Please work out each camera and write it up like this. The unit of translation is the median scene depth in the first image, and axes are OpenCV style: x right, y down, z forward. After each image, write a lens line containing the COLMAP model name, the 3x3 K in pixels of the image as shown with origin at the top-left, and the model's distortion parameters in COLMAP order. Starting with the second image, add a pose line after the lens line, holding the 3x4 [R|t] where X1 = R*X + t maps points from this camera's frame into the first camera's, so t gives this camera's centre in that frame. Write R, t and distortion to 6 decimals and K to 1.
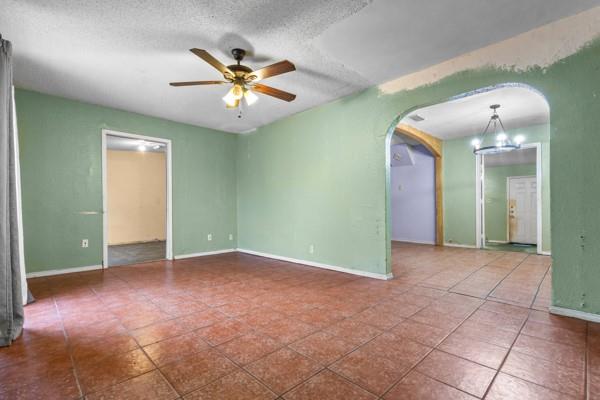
lens RADIAL K [[279.2, 0, 299.5], [0, 279.2, 202.8], [0, 0, 1]] dist [0.005197, 0.000348]
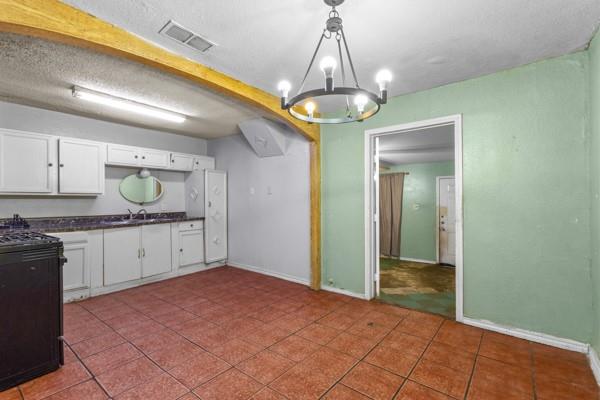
lens RADIAL K [[279.2, 0, 297.1], [0, 279.2, 198.6], [0, 0, 1]] dist [0.005197, 0.000348]
pose [[0.994074, 0.009471, 0.108294, 0.325466], [-0.009593, 0.999954, 0.000612, -0.033516], [-0.108284, -0.001647, 0.994119, 0.331921]]
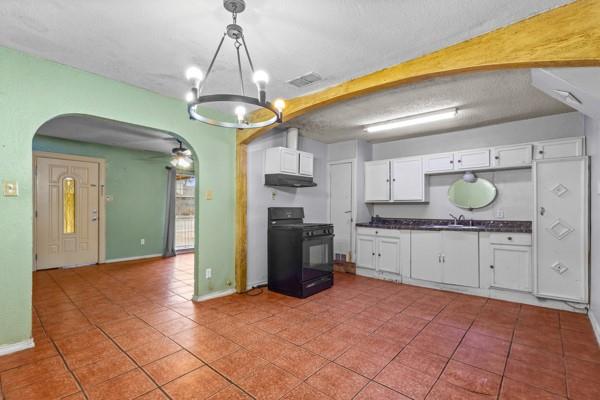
lens RADIAL K [[279.2, 0, 296.1], [0, 279.2, 206.1], [0, 0, 1]] dist [0.005197, 0.000348]
pose [[0.065311, 0.005277, -0.997851, 0.624113], [0.005729, 0.999968, 0.005664, -0.030466], [0.997849, -0.006087, 0.065279, 0.597189]]
